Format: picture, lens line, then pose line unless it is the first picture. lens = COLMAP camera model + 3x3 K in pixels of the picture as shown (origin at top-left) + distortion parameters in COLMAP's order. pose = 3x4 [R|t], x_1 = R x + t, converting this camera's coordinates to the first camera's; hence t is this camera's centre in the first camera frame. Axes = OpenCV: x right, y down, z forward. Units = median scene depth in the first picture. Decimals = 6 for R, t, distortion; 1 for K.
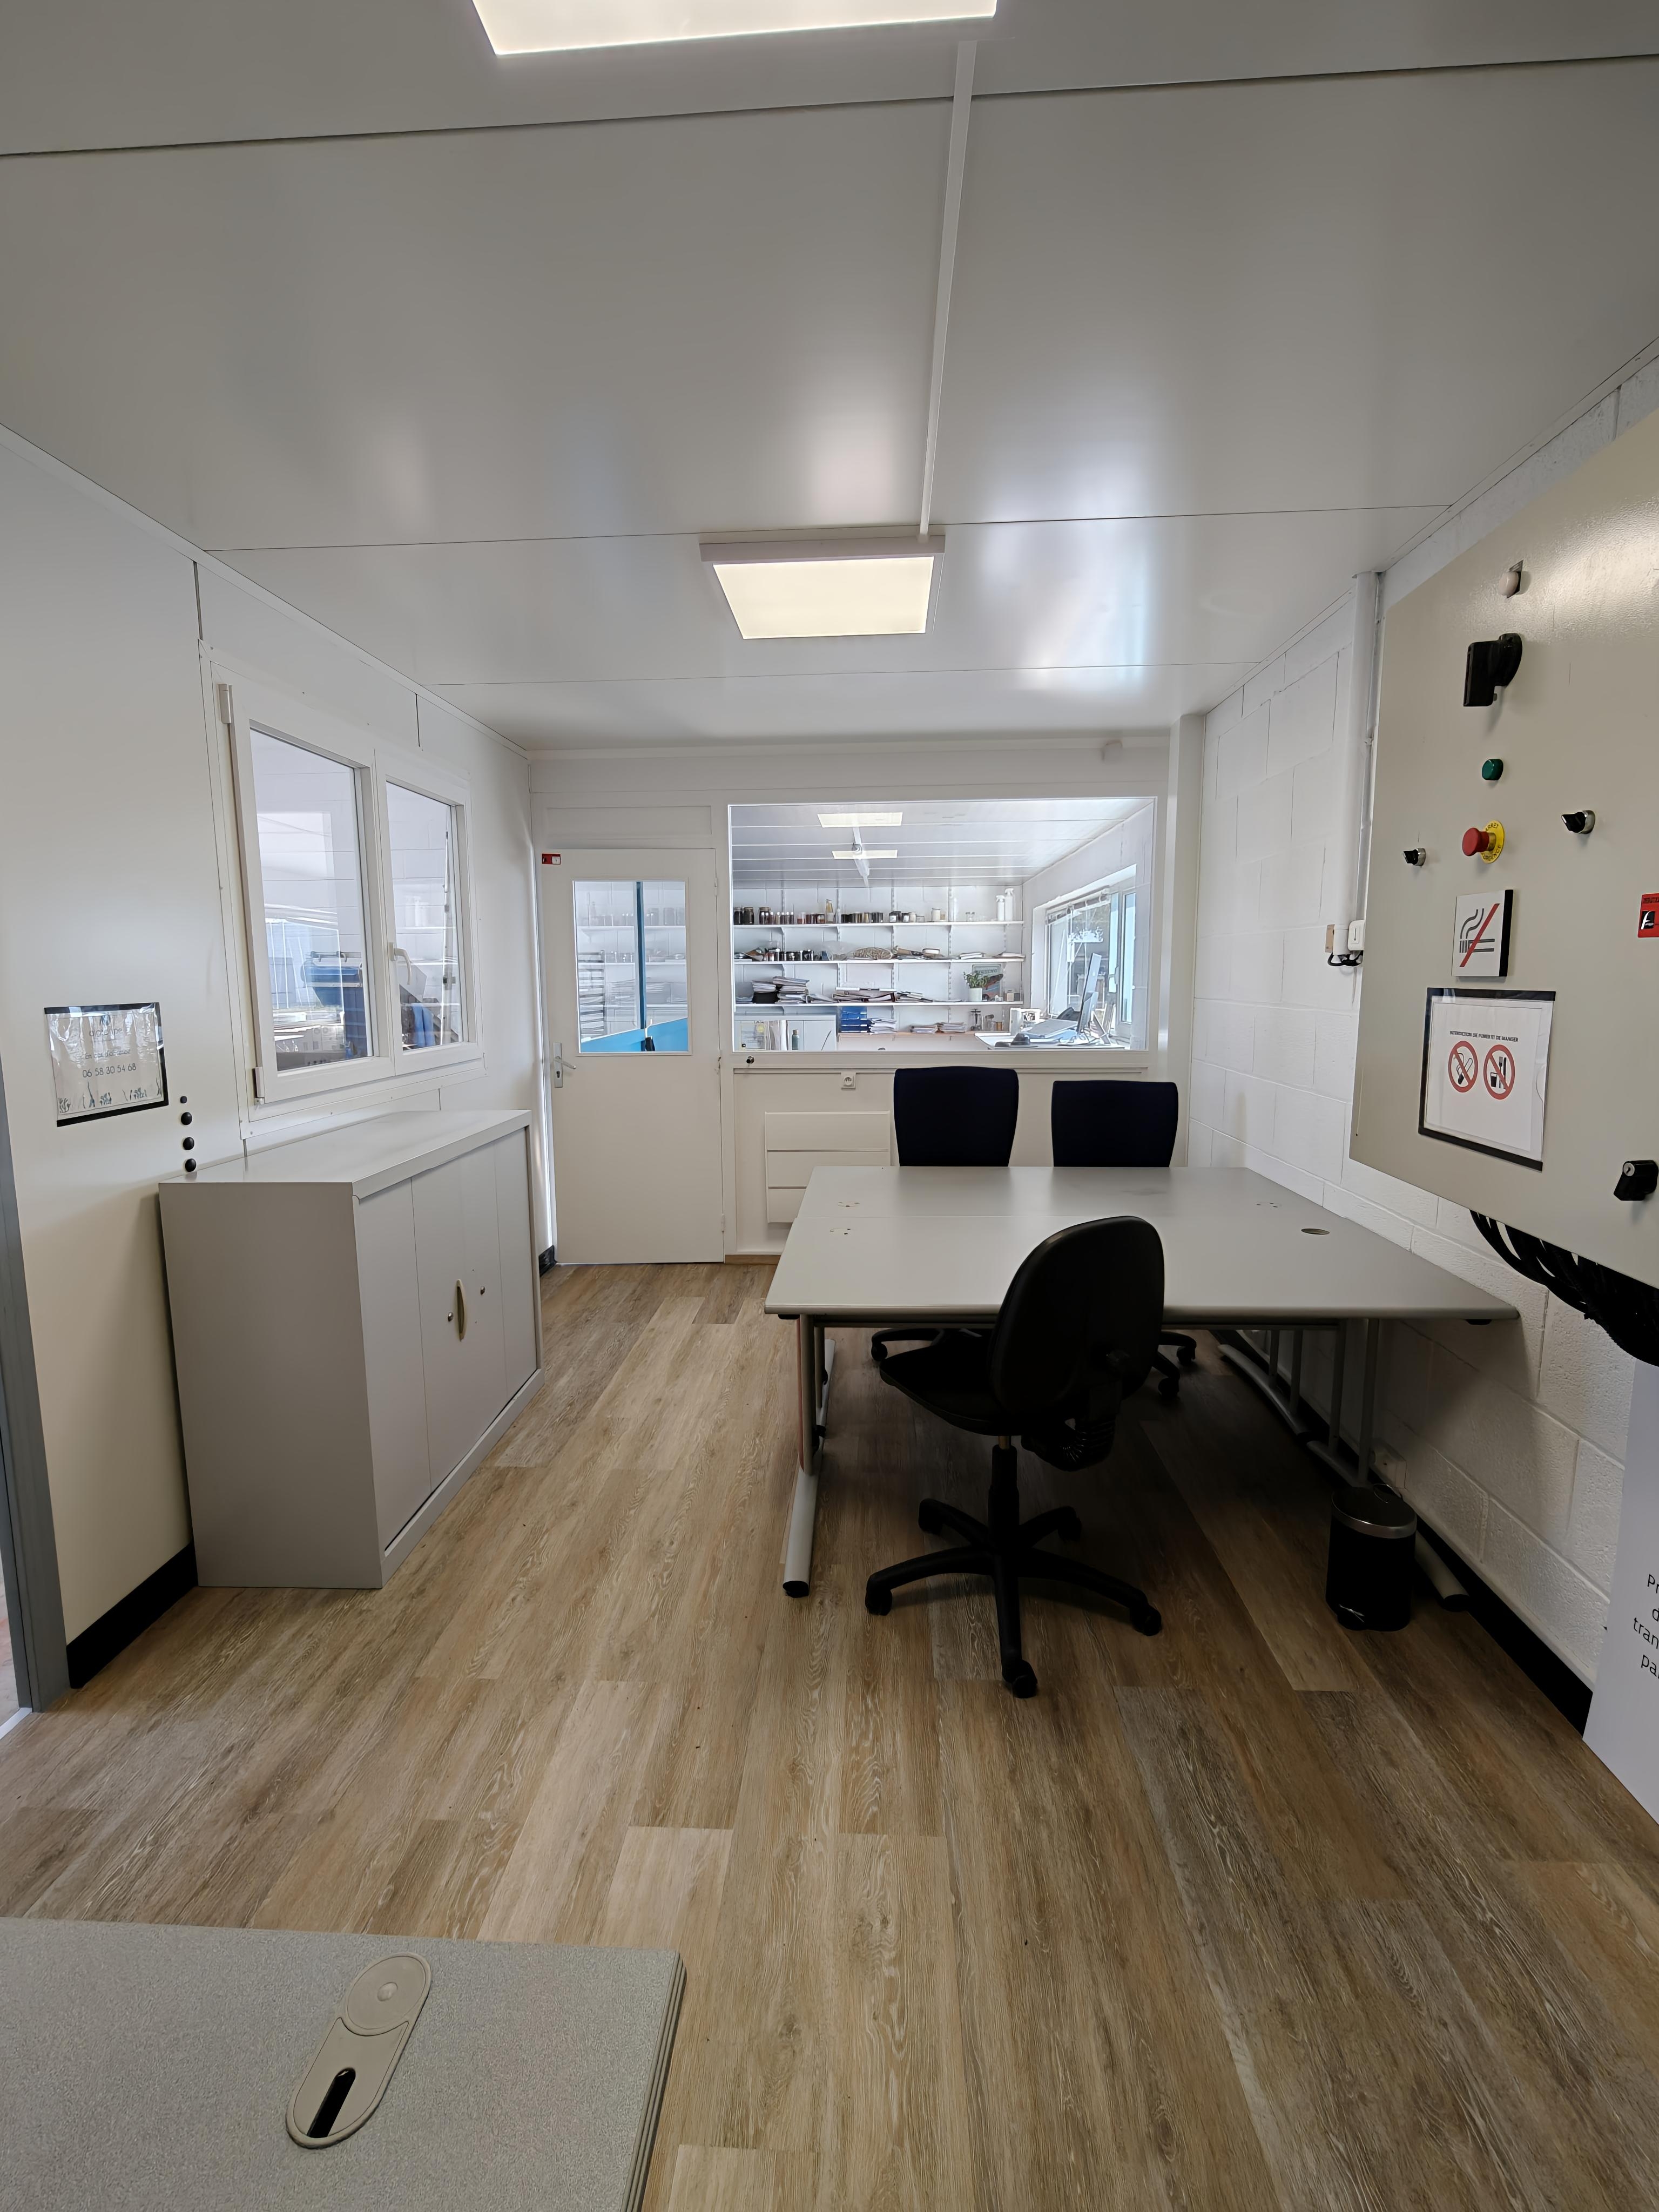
lens RADIAL K [[988.8, 0, 829.3], [0, 988.8, 1105.5], [0, 0, 1]] dist [0.001137, 0.000123]
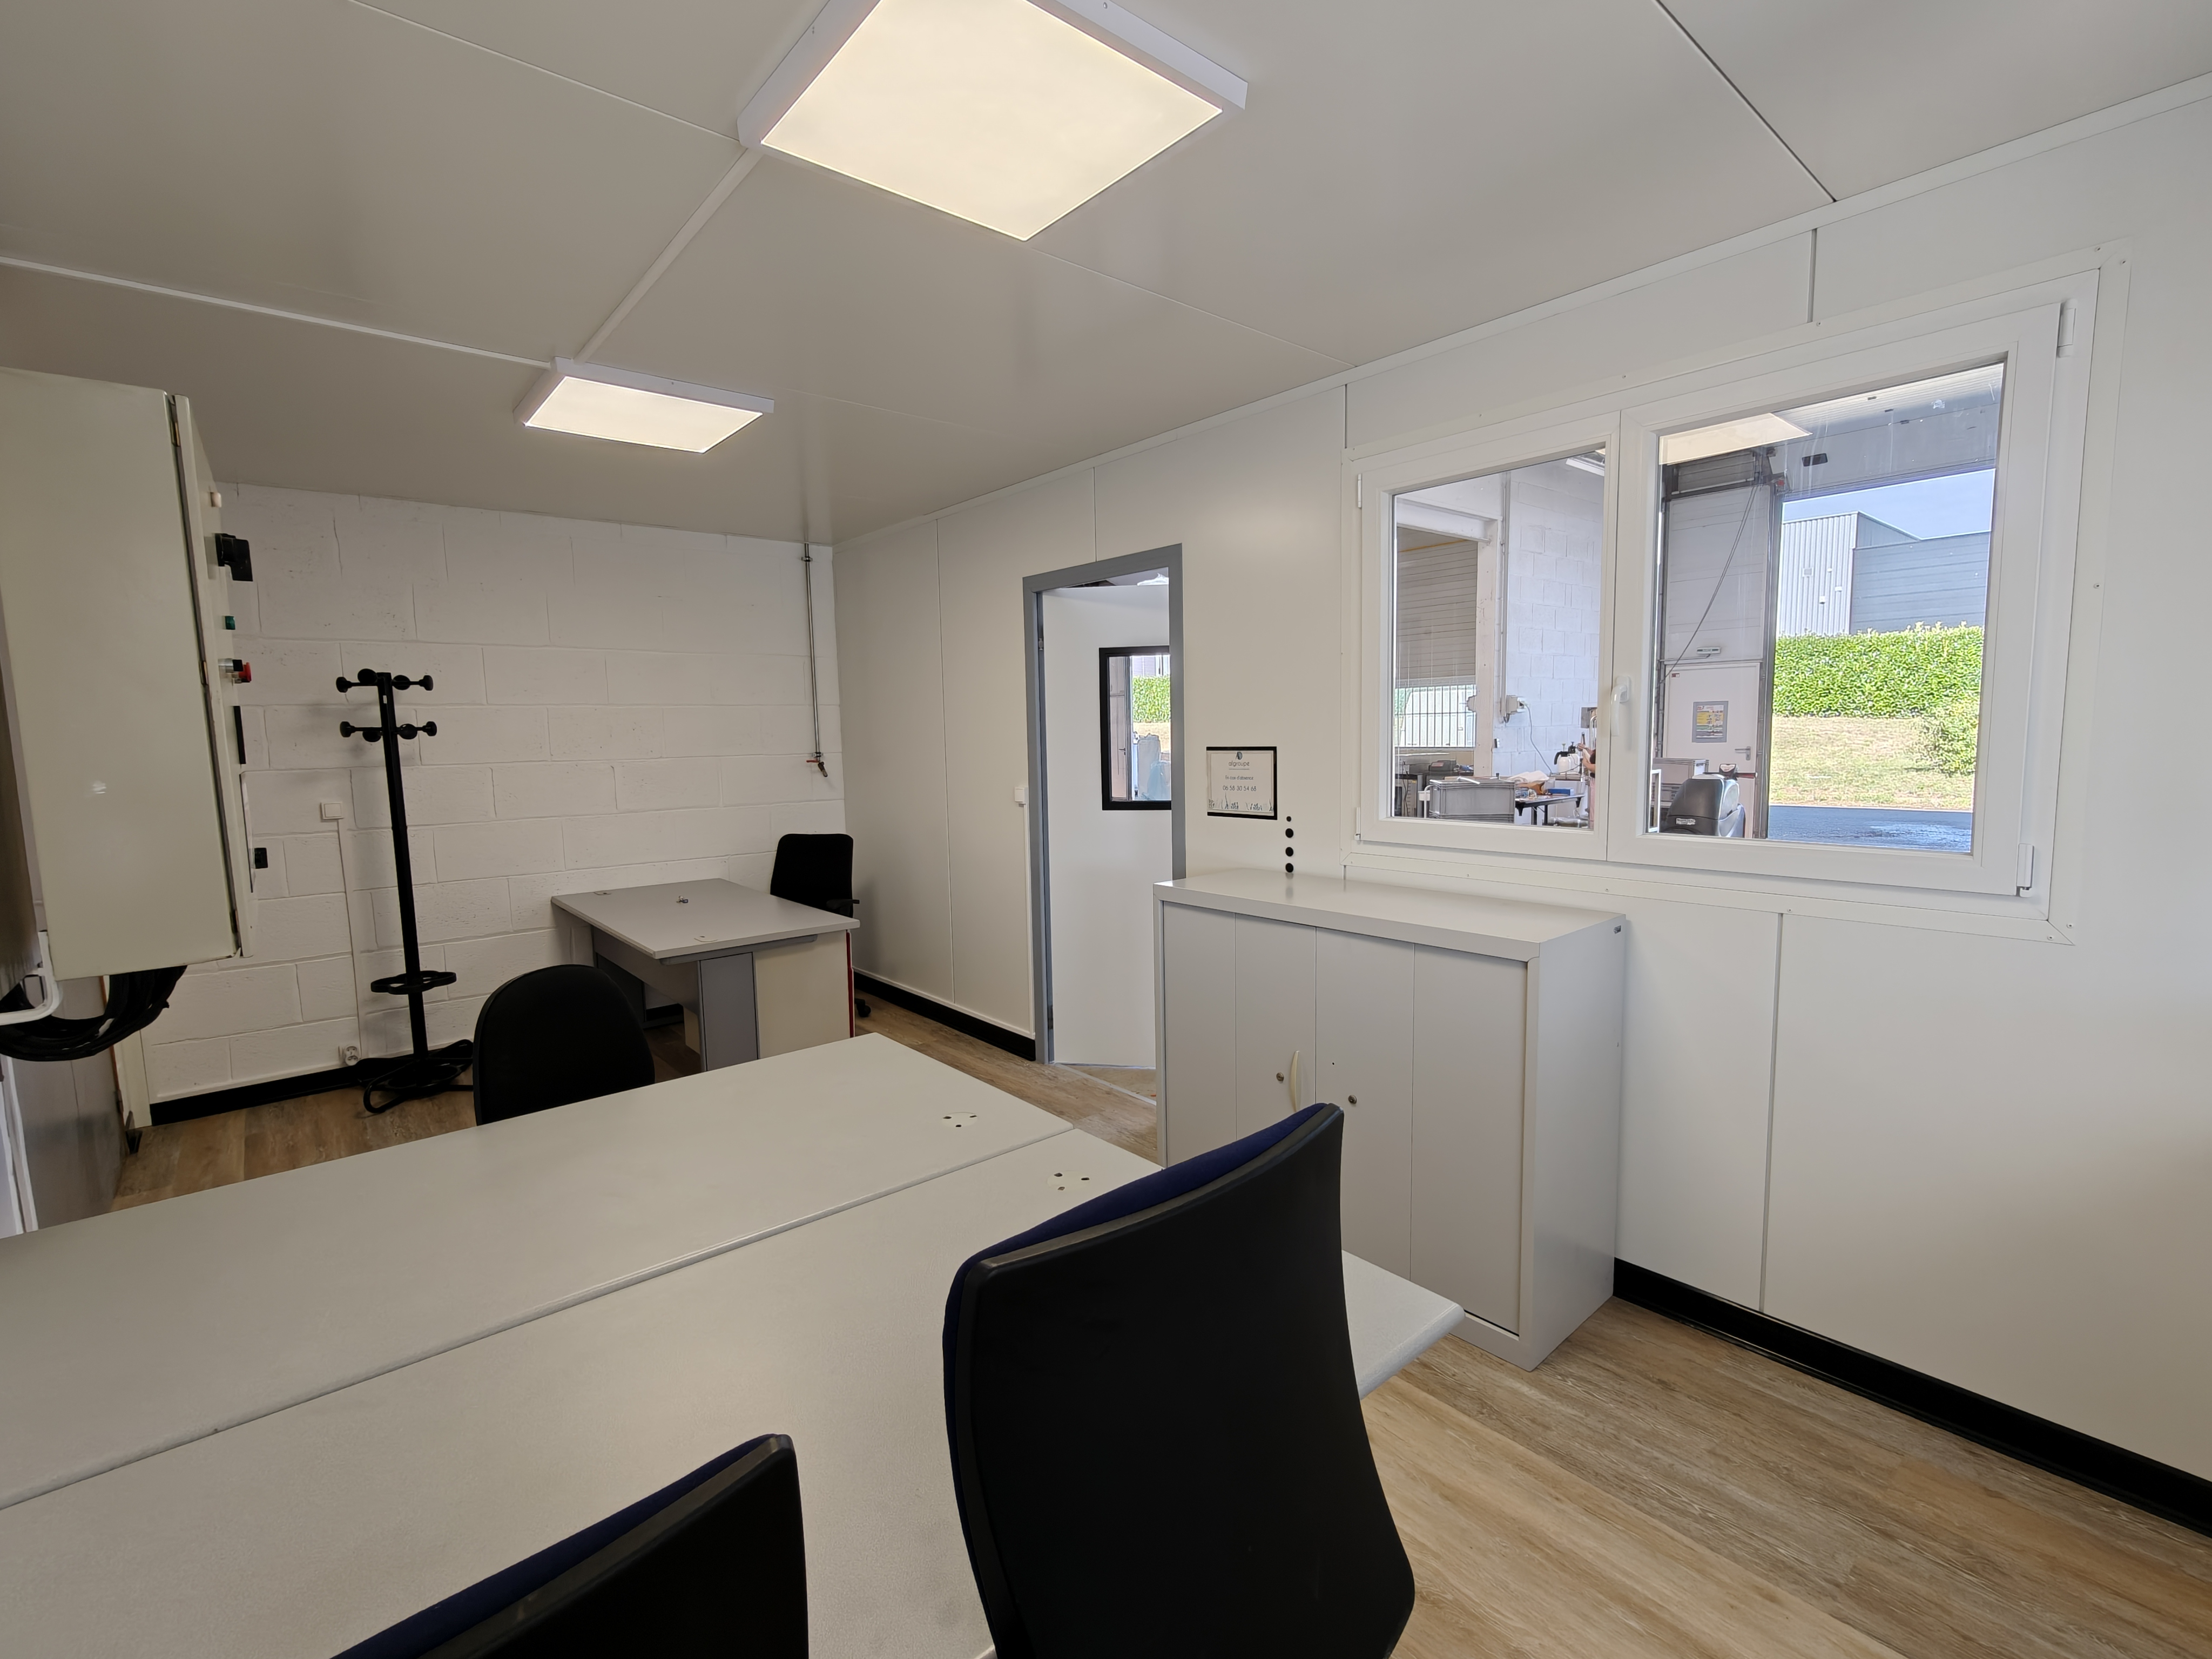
lens RADIAL K [[988.8, 0, 1106.7], [0, 988.8, 829.3], [0, 0, 1]] dist [0.001137, 0.000123]
pose [[-0.723152, 0.094973, -0.684128, 0.452923], [-0.062647, 0.977399, 0.201906, -0.248535], [0.687841, 0.188868, -0.700859, 1.773384]]
